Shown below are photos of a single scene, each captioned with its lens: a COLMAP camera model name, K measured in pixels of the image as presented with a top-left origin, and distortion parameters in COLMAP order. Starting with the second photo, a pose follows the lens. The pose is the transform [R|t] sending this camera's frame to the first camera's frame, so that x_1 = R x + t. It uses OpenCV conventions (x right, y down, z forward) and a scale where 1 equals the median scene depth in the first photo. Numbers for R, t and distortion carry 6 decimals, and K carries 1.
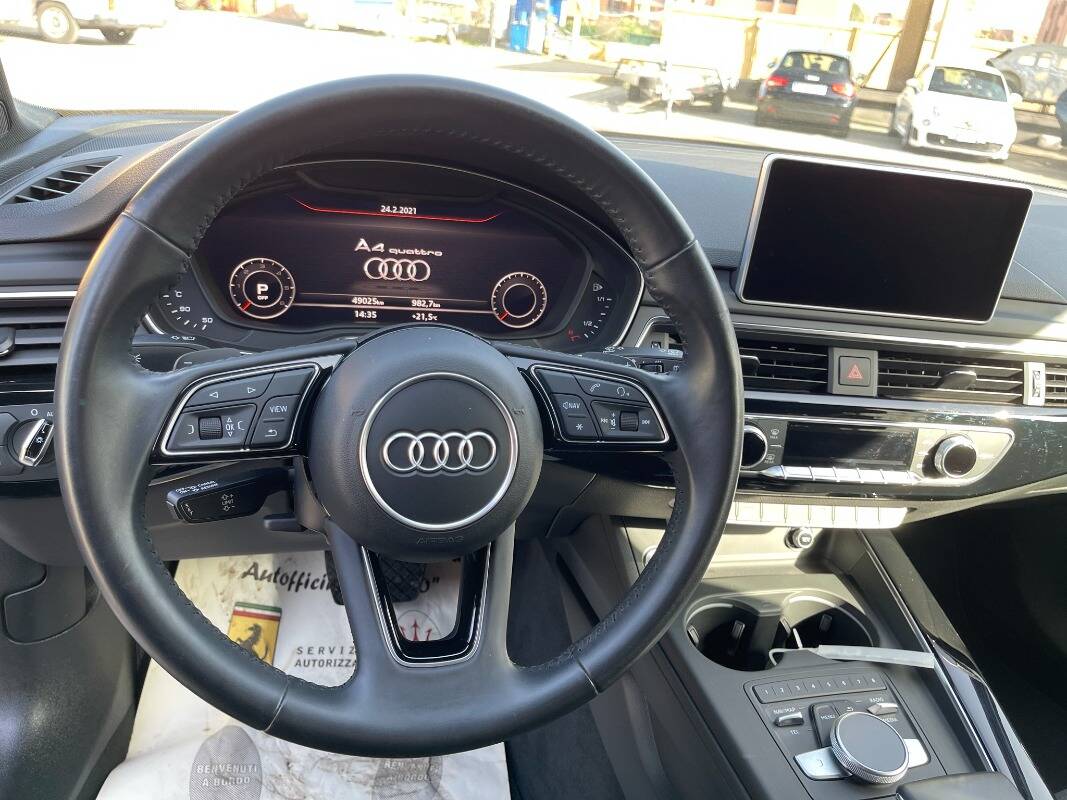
lens RADIAL K [[794.5, 0, 533.3], [0, 794.5, 395.6], [0, 0, 1]] dist [0.057840, -0.078894]
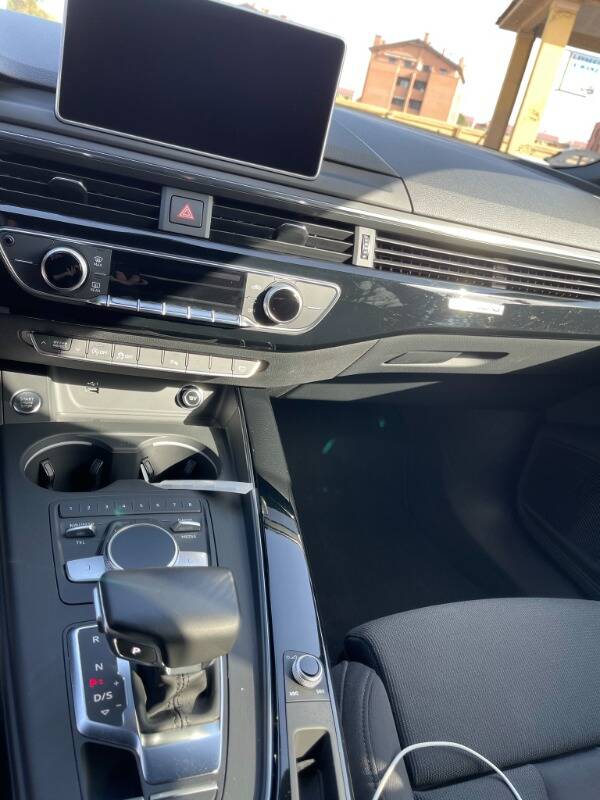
lens RADIAL K [[595.7, 0, 298.4], [0, 595.7, 404.9], [0, 0, 1]] dist [0.057840, -0.078894]
pose [[0.989753, 0.047564, 0.134637, 0.441964], [-0.050776, 0.998499, 0.020523, 0.194269], [-0.133459, -0.027149, 0.990682, 0.191624]]
